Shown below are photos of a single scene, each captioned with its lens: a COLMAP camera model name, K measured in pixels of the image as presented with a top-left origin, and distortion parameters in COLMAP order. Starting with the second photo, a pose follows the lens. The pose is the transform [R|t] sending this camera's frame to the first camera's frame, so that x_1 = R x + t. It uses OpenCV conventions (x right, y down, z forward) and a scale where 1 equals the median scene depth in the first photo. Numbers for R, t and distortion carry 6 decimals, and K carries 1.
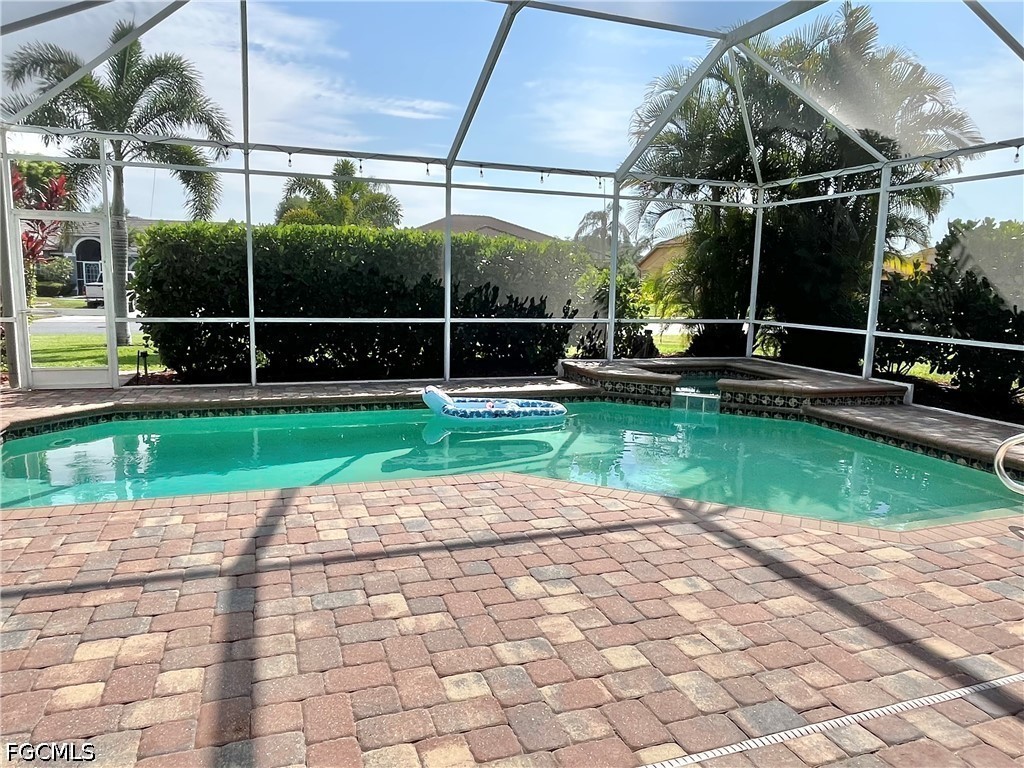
lens RADIAL K [[695.7, 0, 510.2], [0, 695.7, 381.8], [0, 0, 1]] dist [0.001888, 0.000916]
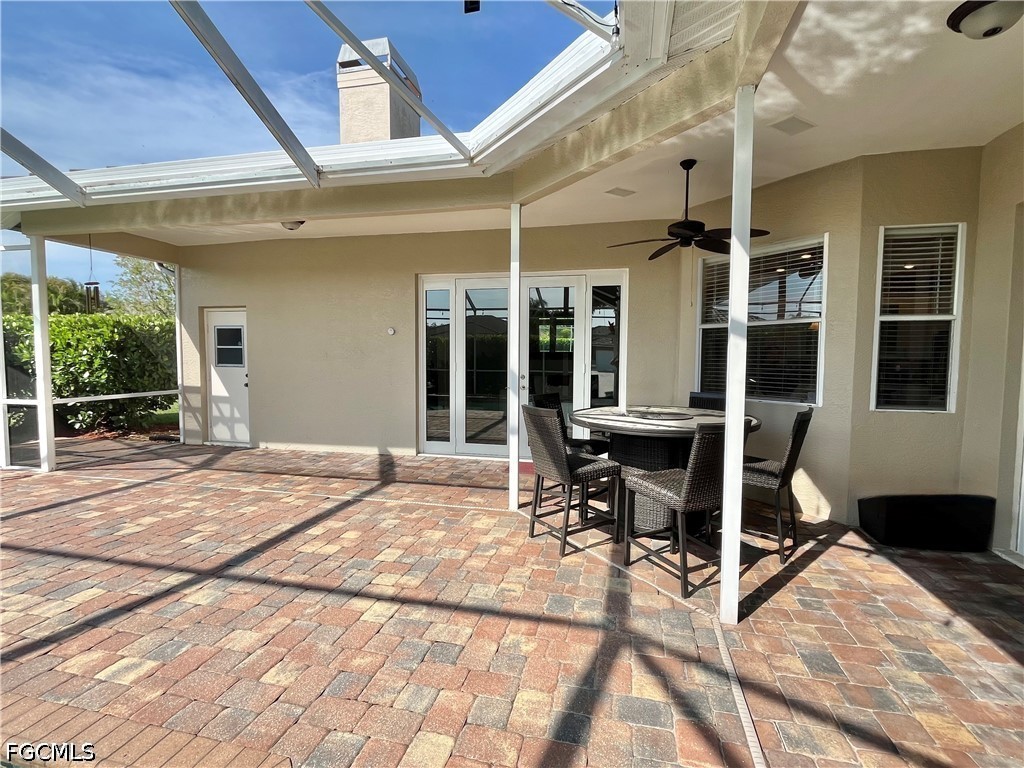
lens RADIAL K [[488.1, 0, 511.9], [0, 488.1, 383.2], [0, 0, 1]] dist [-0.001372, -0.000301]
pose [[-0.838124, -0.059765, 0.542195, -1.526060], [0.057824, 0.978645, 0.197257, -0.264976], [-0.542406, 0.196678, -0.816770, 1.543619]]
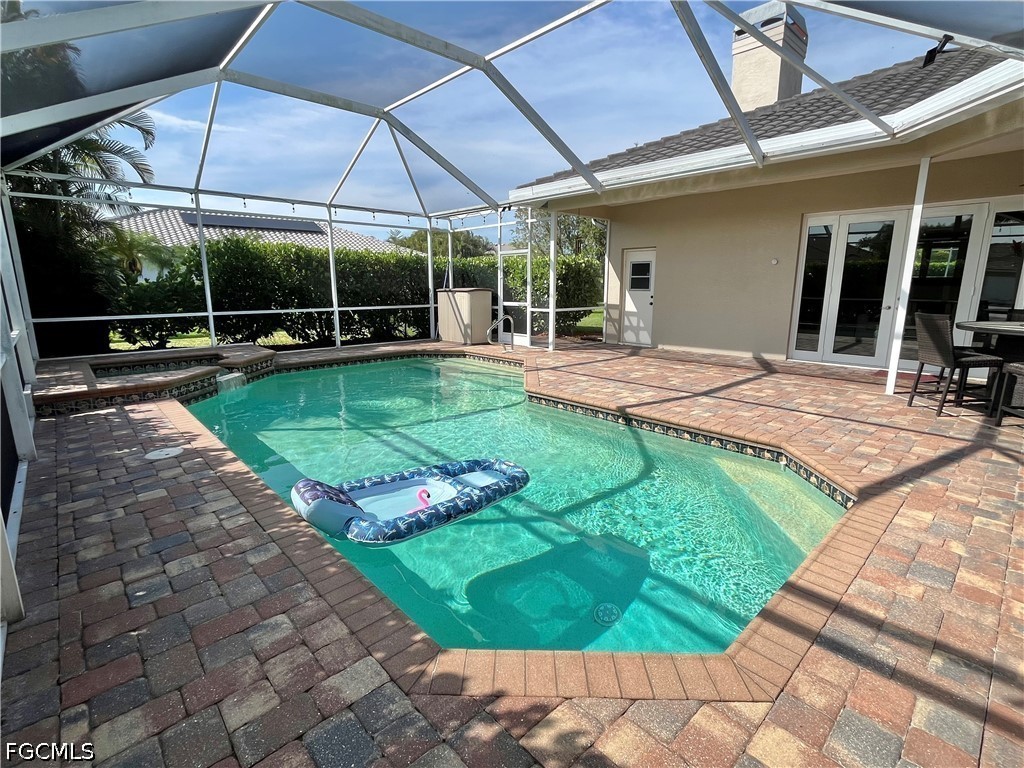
lens RADIAL K [[488.1, 0, 515.0], [0, 488.1, 382.7], [0, 0, 1]] dist [-0.001372, -0.000301]
pose [[-0.398760, -0.202147, 0.894498, -1.930844], [0.131461, 0.952728, 0.273911, -0.396786], [-0.907584, 0.226816, -0.353335, 2.526363]]
